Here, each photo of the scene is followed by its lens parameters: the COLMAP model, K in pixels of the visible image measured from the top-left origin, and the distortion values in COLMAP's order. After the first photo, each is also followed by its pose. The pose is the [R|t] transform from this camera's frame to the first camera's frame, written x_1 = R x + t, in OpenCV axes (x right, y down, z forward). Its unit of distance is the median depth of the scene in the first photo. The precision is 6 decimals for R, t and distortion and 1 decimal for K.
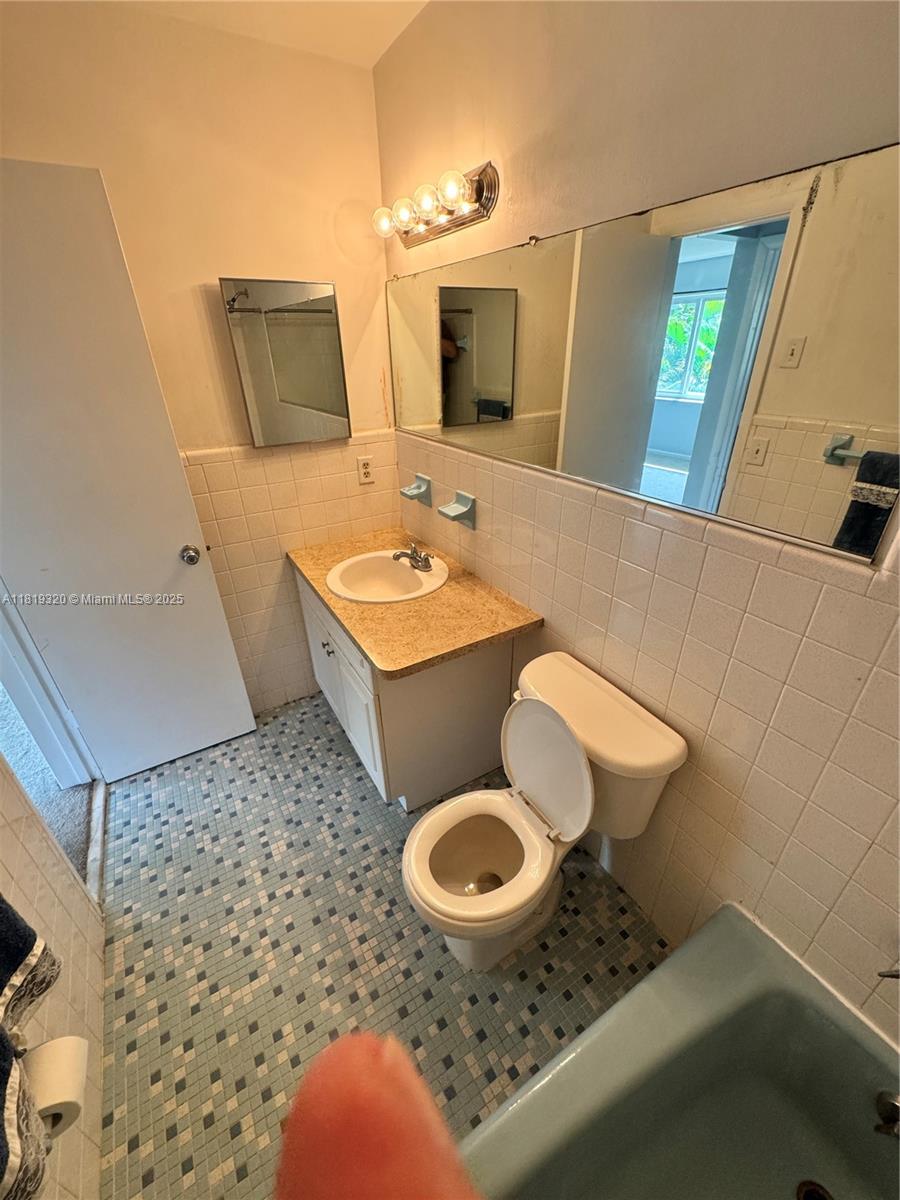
lens RADIAL K [[482.7, 0, 442.8], [0, 482.7, 596.1], [0, 0, 1]] dist [-0.003682, 0.000758]
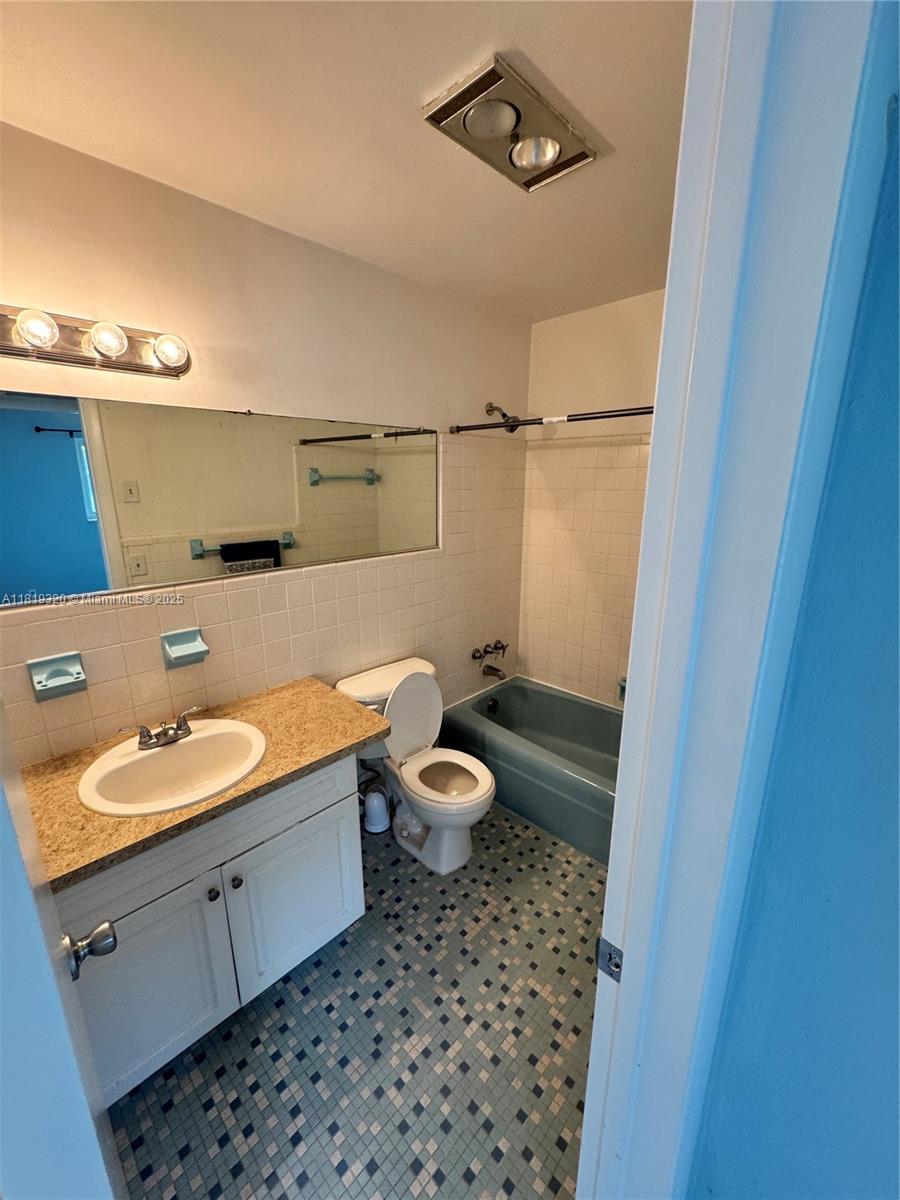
lens RADIAL K [[482.7, 0, 453.1], [0, 482.7, 595.2], [0, 0, 1]] dist [-0.003682, 0.000758]
pose [[-0.263982, -0.207134, 0.942024, -1.076656], [0.454001, 0.835025, 0.310831, -0.367800], [-0.850997, 0.509734, -0.126392, 0.742662]]
